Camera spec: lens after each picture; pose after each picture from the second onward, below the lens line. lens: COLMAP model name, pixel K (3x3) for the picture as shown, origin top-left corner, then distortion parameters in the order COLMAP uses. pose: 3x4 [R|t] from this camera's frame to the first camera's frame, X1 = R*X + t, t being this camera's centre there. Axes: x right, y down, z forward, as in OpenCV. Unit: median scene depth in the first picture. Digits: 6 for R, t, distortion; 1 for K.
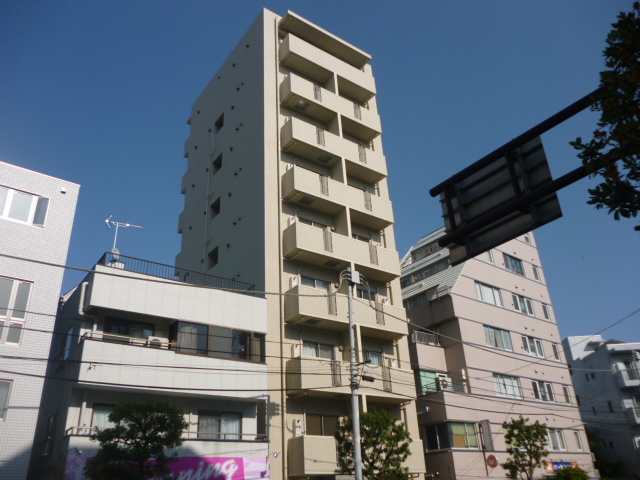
lens RADIAL K [[522.0, 0, 320.0], [0, 522.0, 240.0], [0, 0, 1]] dist [-0.024724, -0.002461]
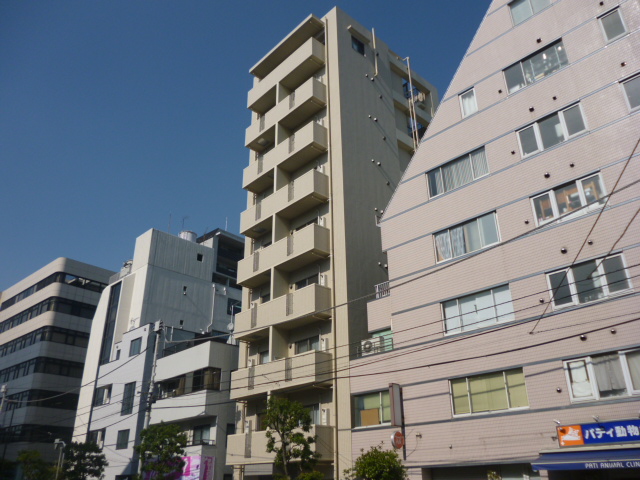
lens RADIAL K [[522.0, 0, 320.0], [0, 522.0, 240.0], [0, 0, 1]] dist [-0.024724, -0.002461]
pose [[0.117843, -0.378429, -0.918098, 1.088344], [0.467735, 0.836712, -0.284846, 0.349082], [0.875977, -0.395860, 0.275605, 0.815196]]
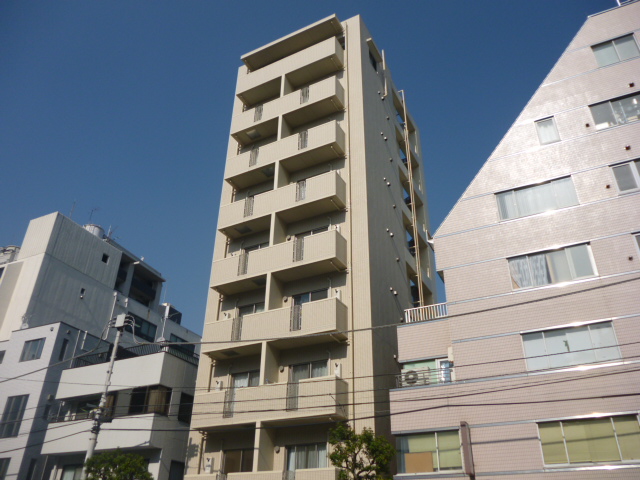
lens RADIAL K [[522.0, 0, 320.0], [0, 522.0, 240.0], [0, 0, 1]] dist [-0.024724, -0.002461]
pose [[0.437534, -0.410277, -0.800148, 0.848802], [0.385396, 0.889531, -0.245367, 0.248244], [0.812425, -0.201018, 0.547319, 0.591460]]
